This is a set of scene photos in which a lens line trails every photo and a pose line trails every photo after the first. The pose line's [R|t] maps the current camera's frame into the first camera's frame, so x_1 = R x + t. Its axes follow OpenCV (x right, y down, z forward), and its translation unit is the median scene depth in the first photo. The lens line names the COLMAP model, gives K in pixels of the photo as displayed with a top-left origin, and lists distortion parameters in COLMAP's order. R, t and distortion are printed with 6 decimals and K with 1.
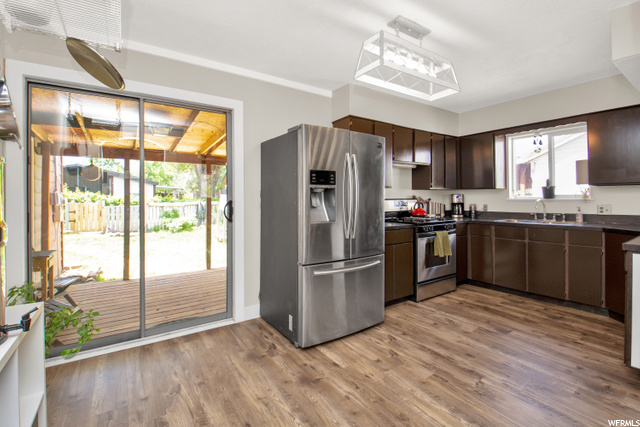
lens RADIAL K [[287.8, 0, 314.4], [0, 287.8, 197.9], [0, 0, 1]] dist [-0.000224, -0.009902]
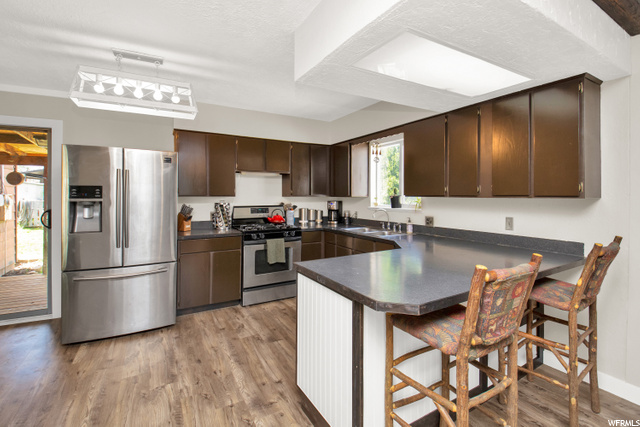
lens RADIAL K [[287.8, 0, 347.1], [0, 287.8, 190.0], [0, 0, 1]] dist [-0.000224, -0.009902]
pose [[0.997264, 0.007173, -0.073567, 0.929100], [-0.007854, 0.999929, -0.008973, -0.063397], [0.073497, 0.009526, 0.997250, -0.019785]]
